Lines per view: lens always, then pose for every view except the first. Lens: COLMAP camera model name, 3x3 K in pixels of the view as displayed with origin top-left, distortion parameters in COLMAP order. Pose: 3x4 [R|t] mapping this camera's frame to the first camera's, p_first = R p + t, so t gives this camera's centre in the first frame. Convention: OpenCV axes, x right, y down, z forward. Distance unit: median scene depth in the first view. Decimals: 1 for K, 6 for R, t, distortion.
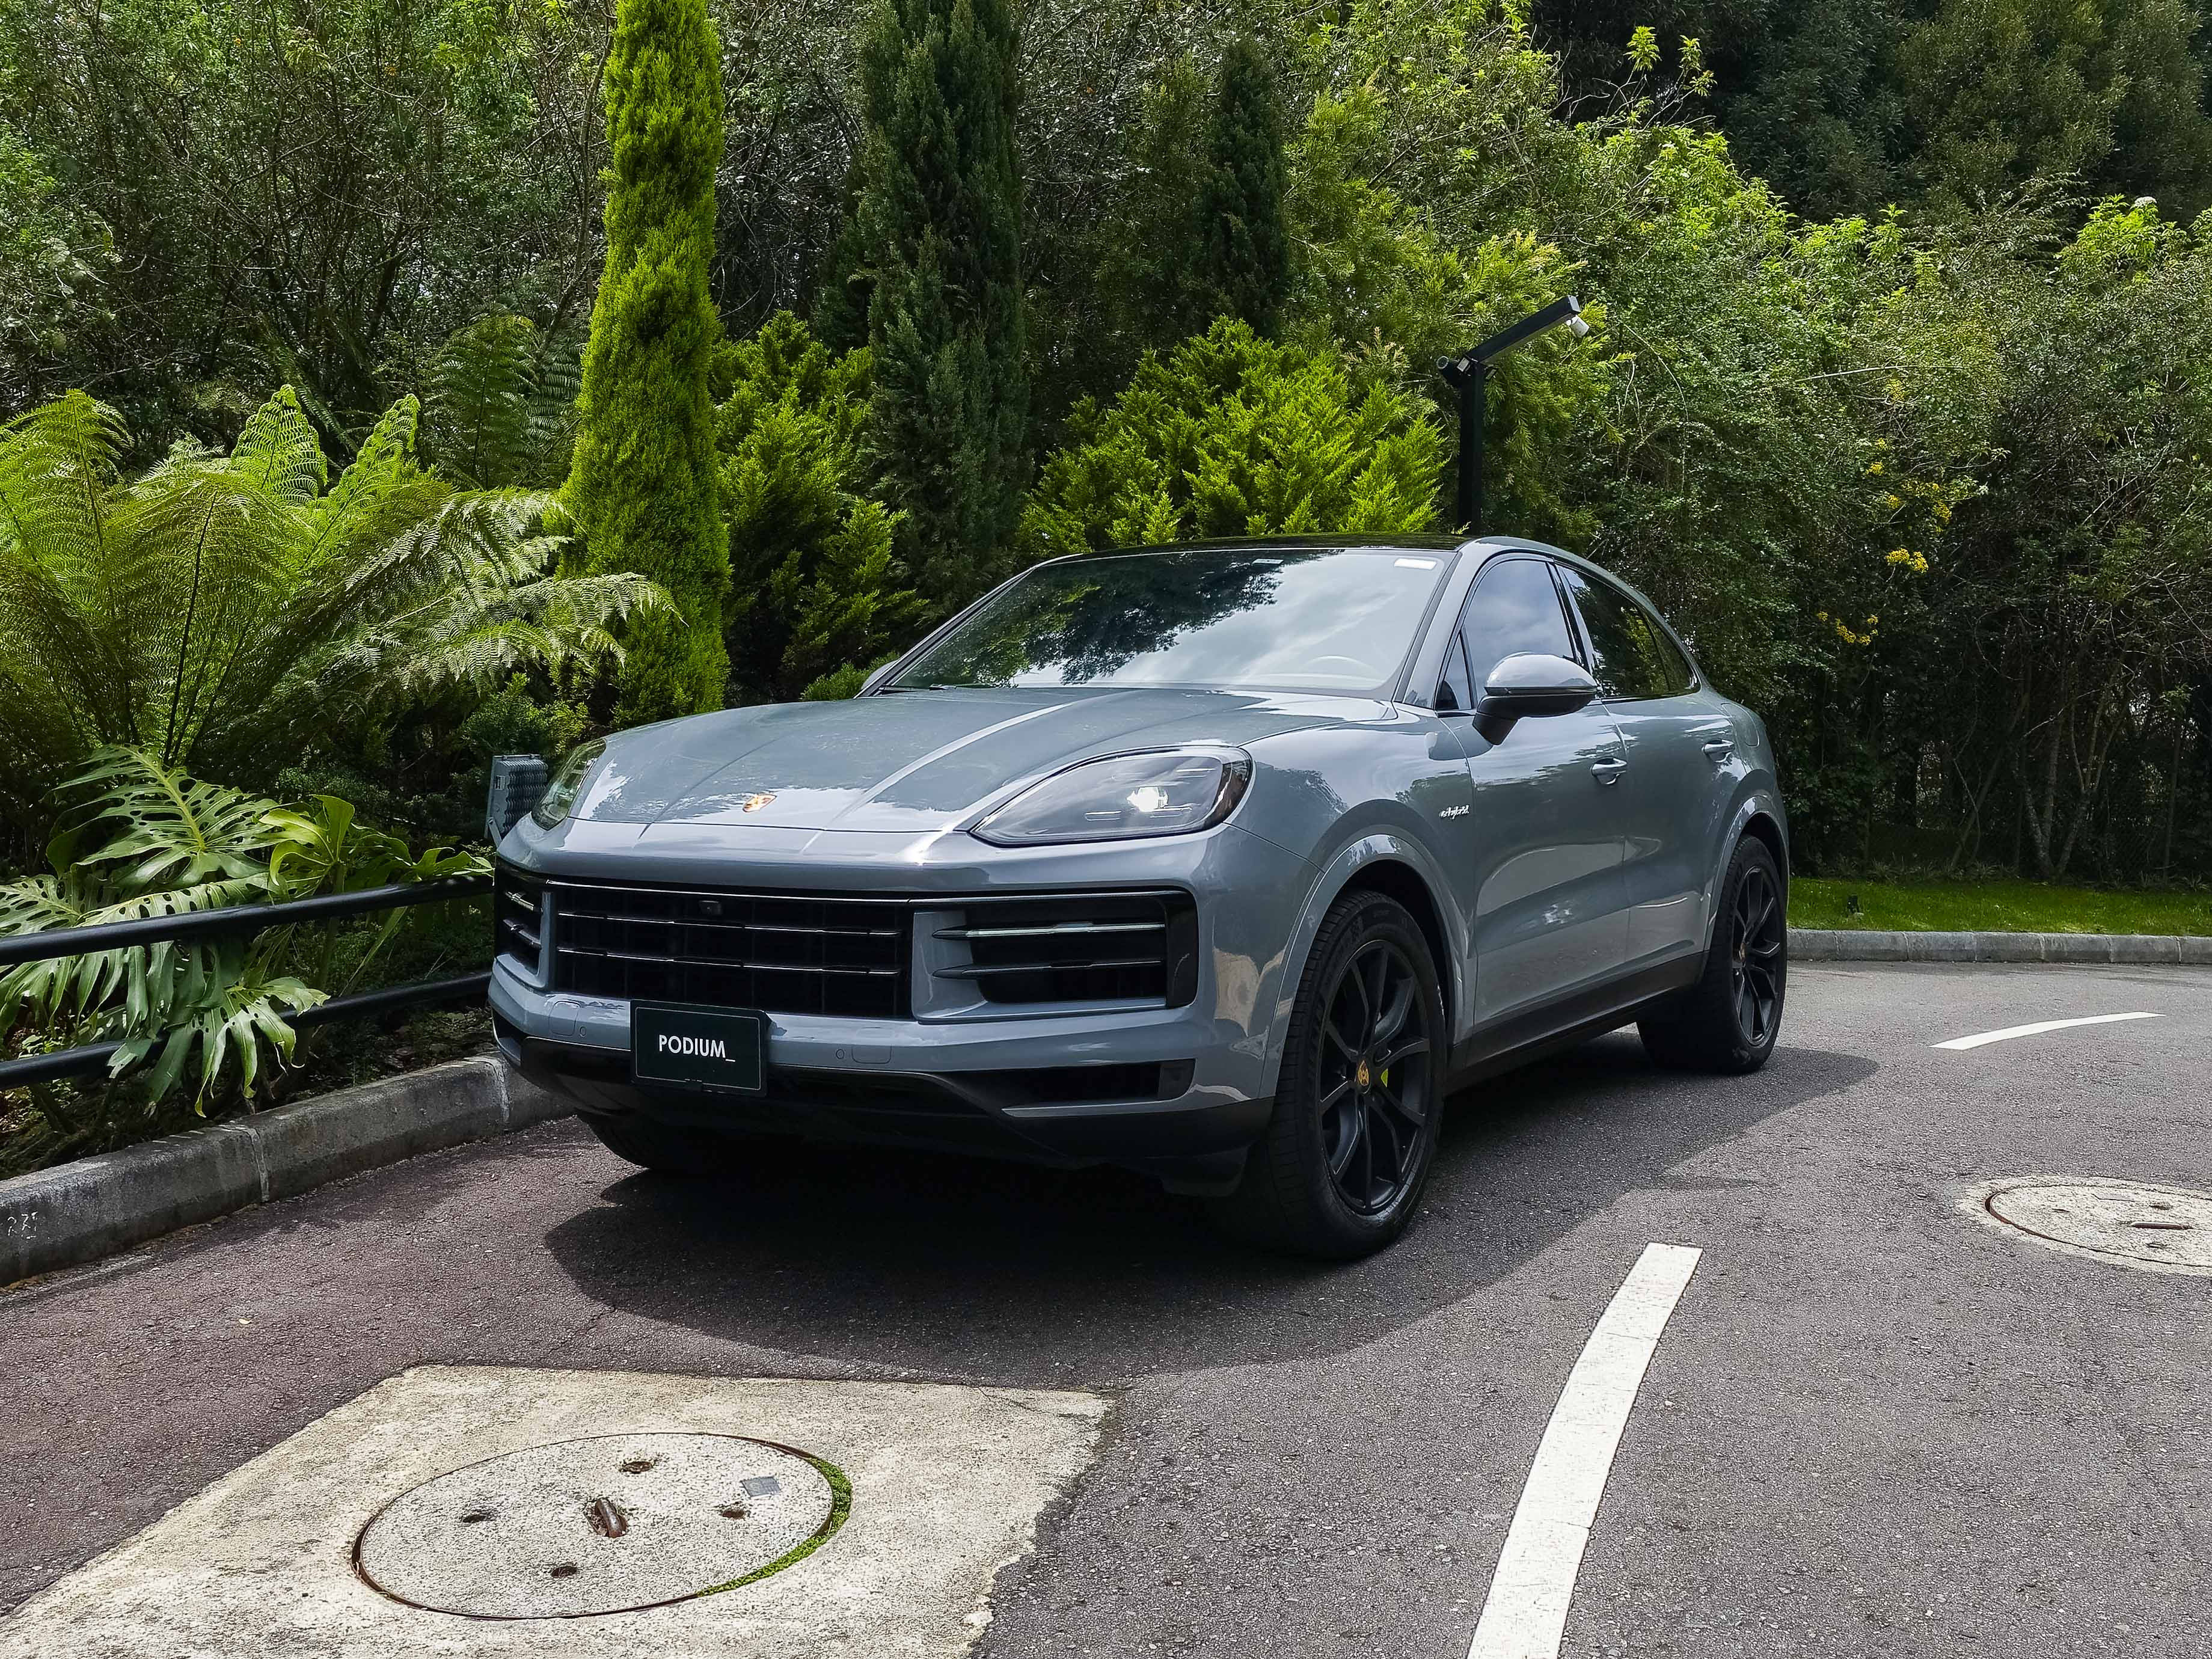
lens RADIAL K [[2289.7, 0, 1185.2], [0, 2289.7, 755.2], [0, 0, 1]] dist [0.129256, -0.235981]
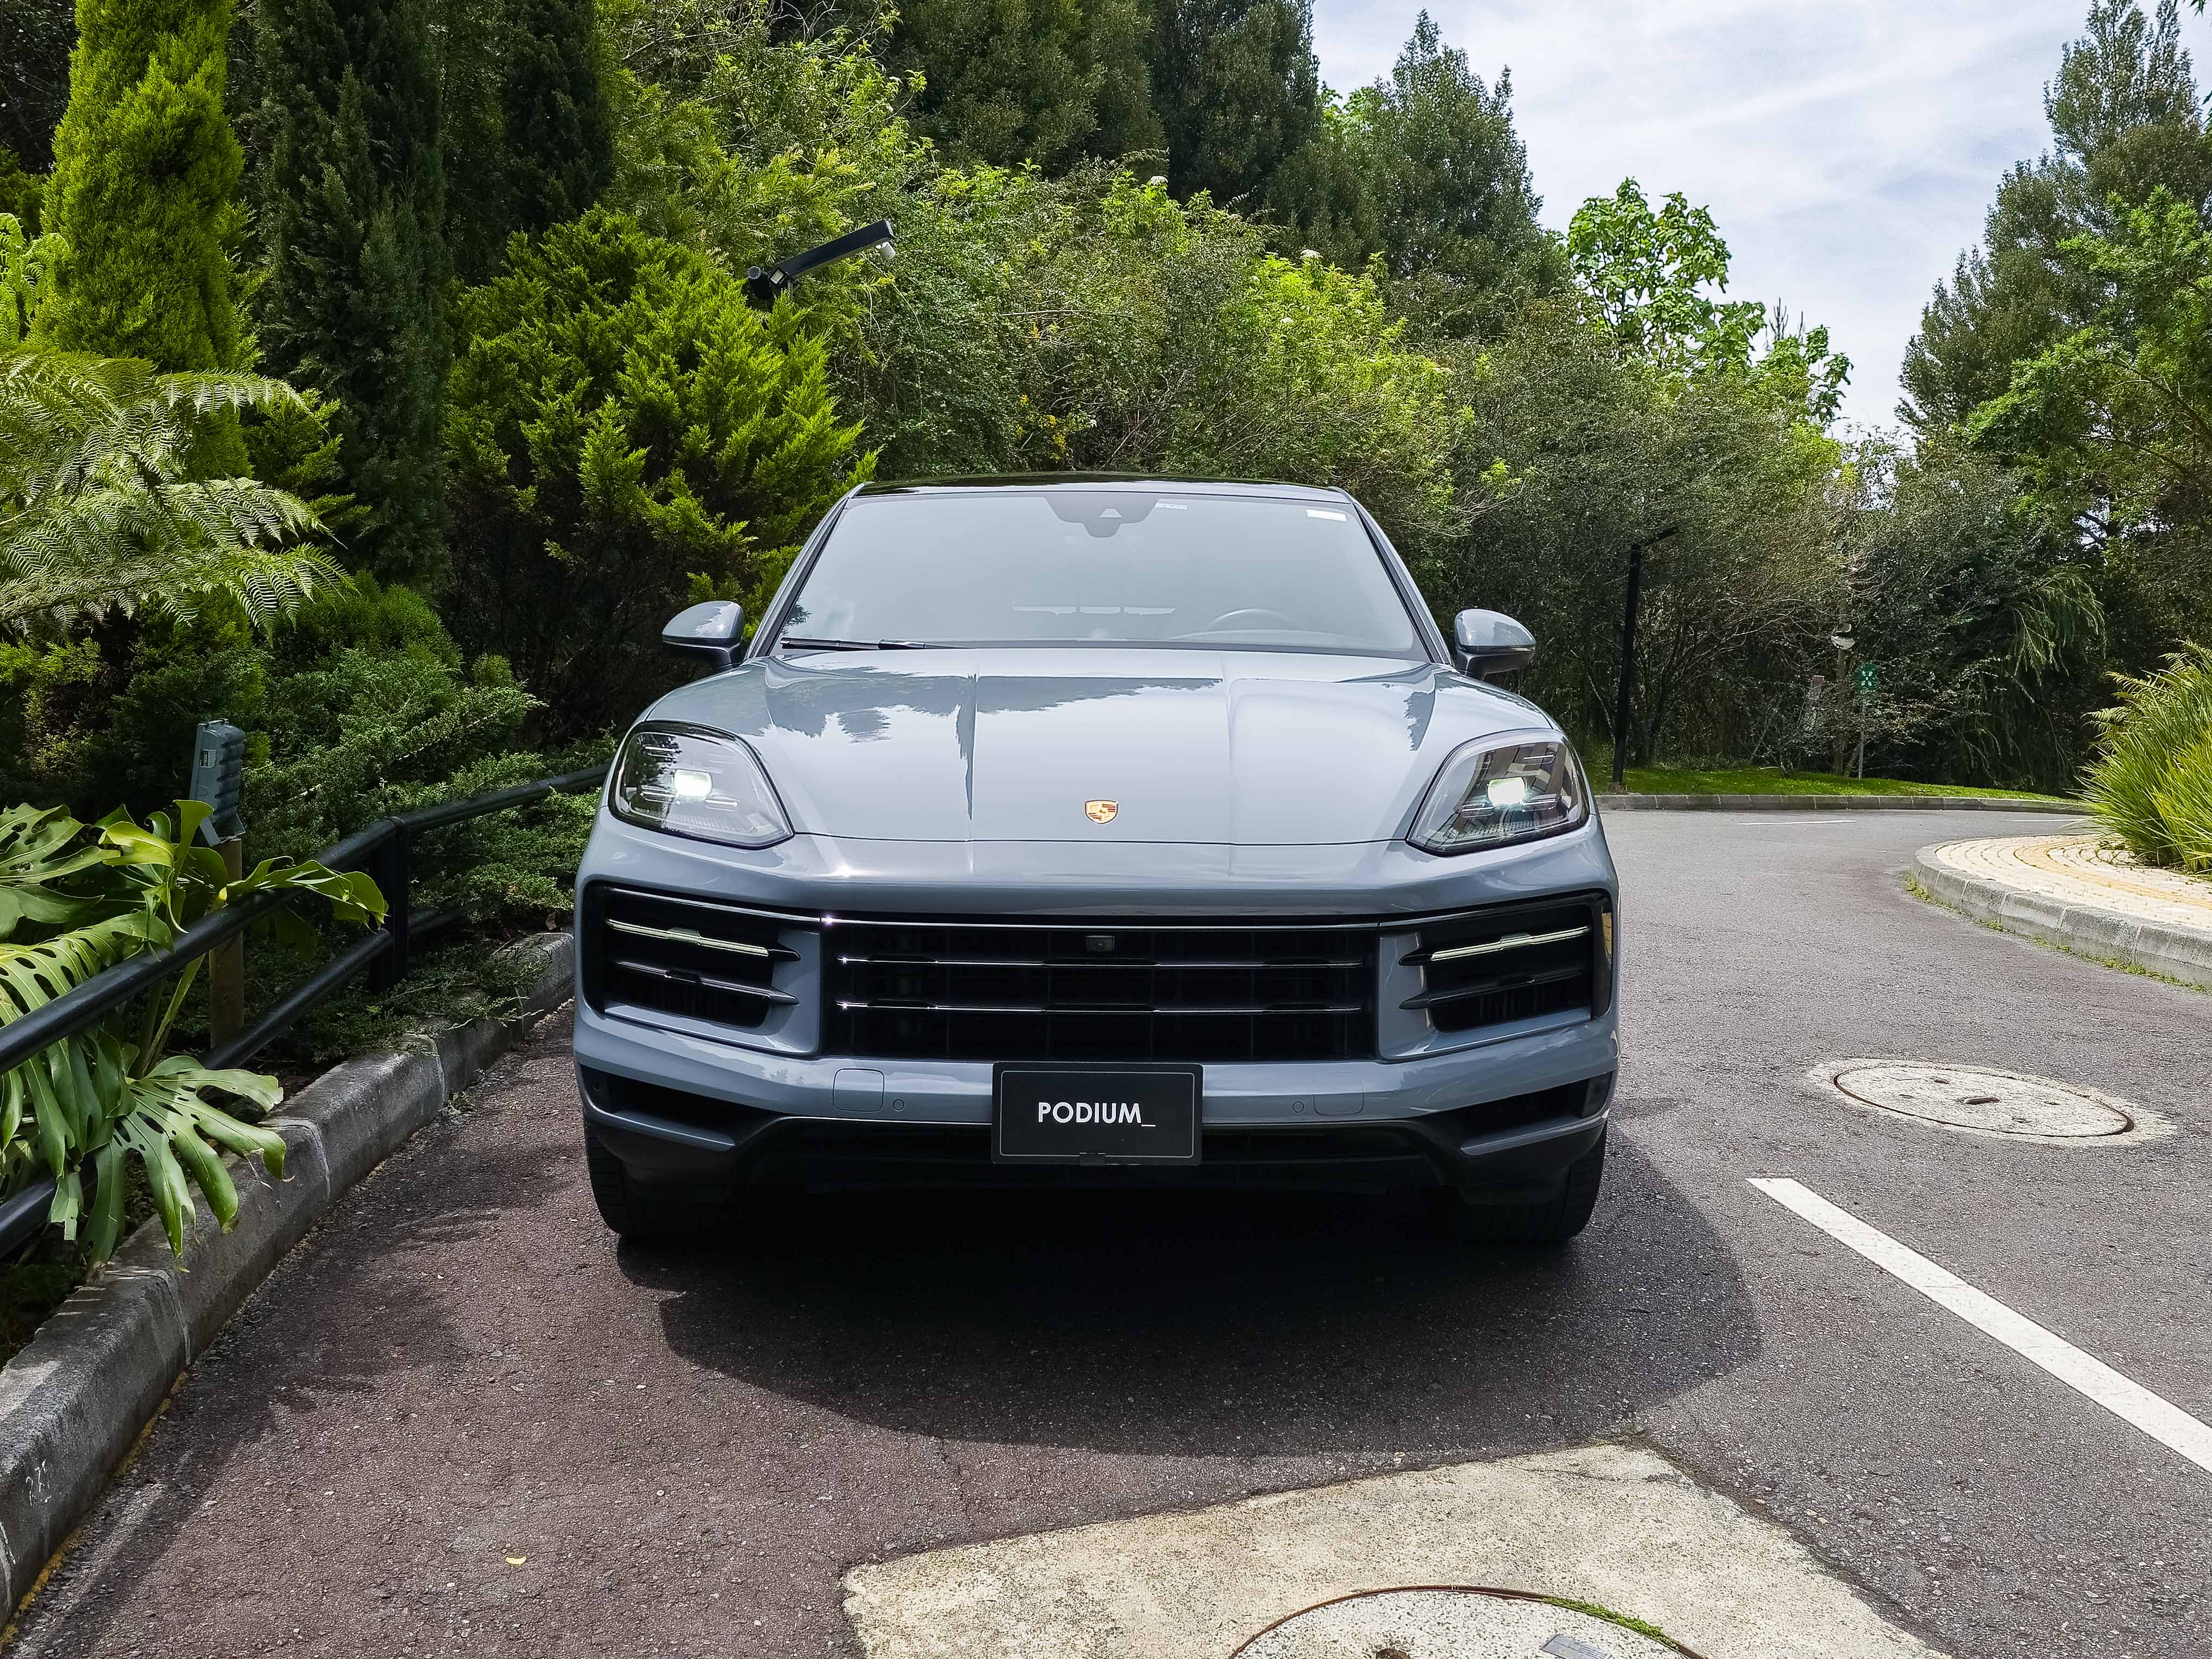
lens RADIAL K [[2051.2, 0, 1145.5], [0, 2051.2, 777.4], [0, 0, 1]] dist [0.100692, -0.134551]
pose [[0.862040, -0.037669, 0.505438, -0.436508], [0.001917, 0.997470, 0.071070, -0.035009], [-0.506836, -0.060296, 0.859931, 0.284448]]
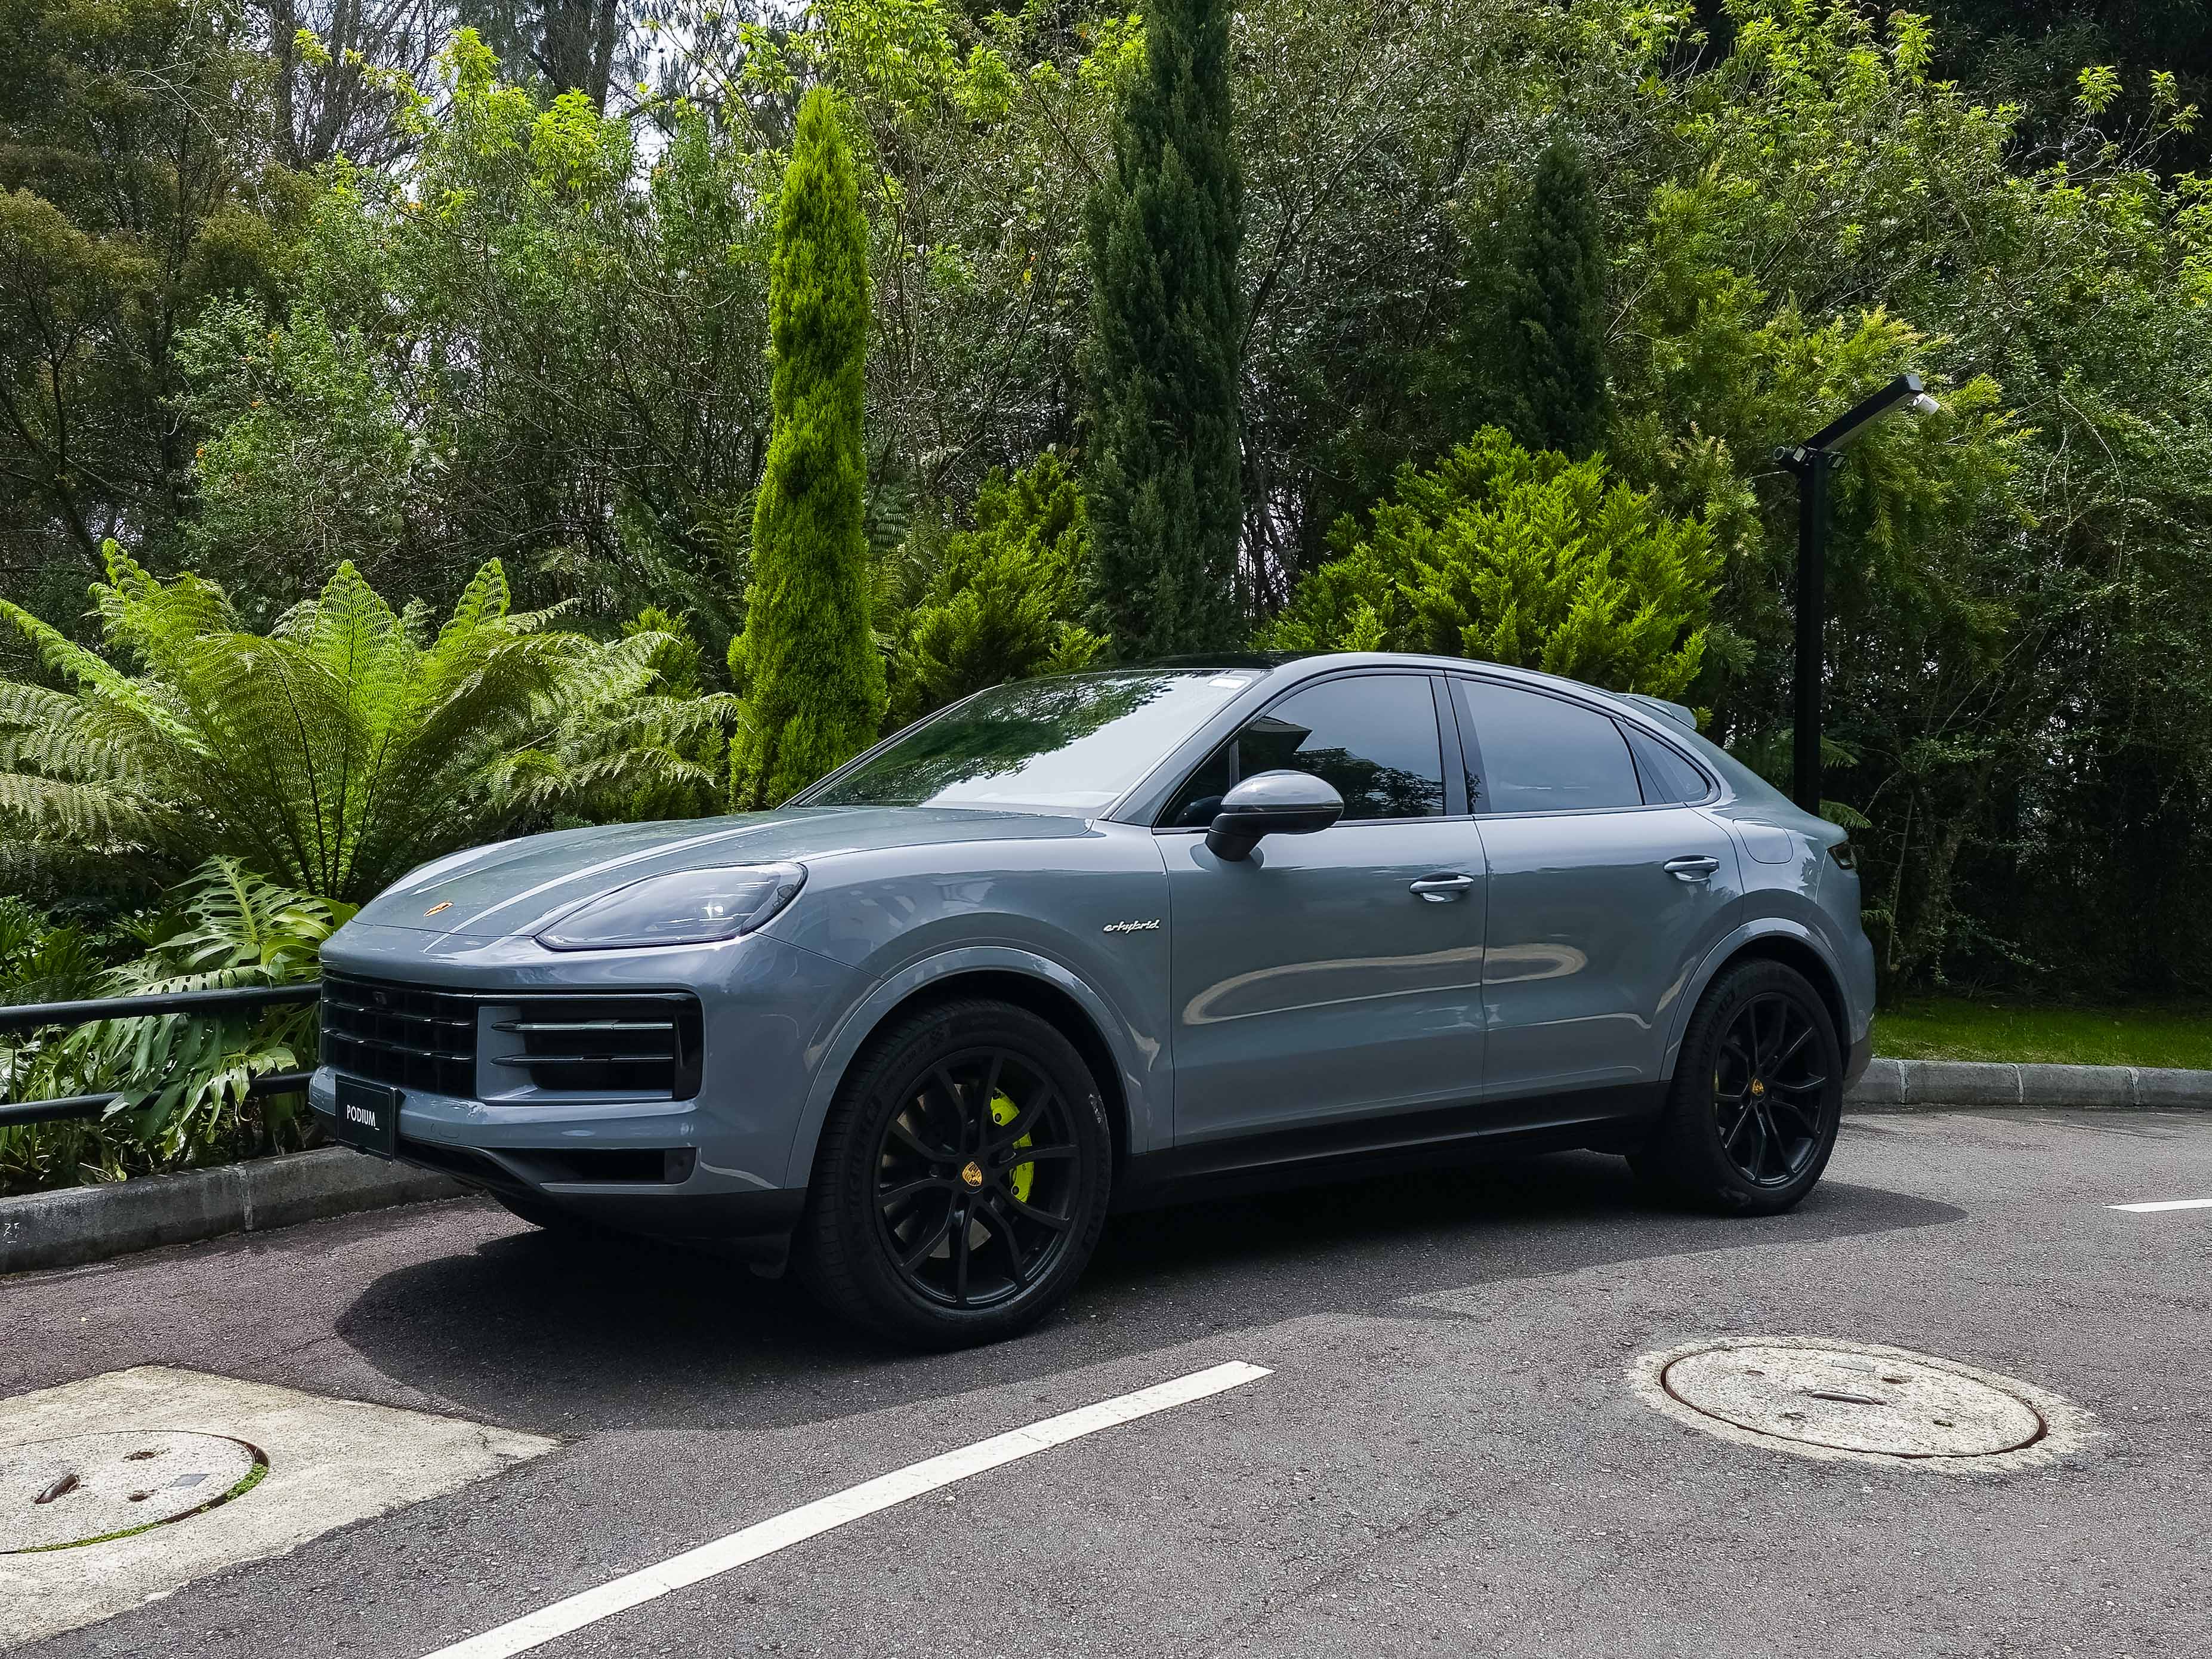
lens RADIAL K [[2274.8, 0, 1047.2], [0, 2274.8, 799.1], [0, 0, 1]] dist [0.126537, -0.202108]
pose [[0.920045, -0.004667, -0.391784, 0.441753], [-0.006353, 0.999620, -0.026824, -0.004447], [0.391760, 0.027169, 0.919666, 0.040957]]
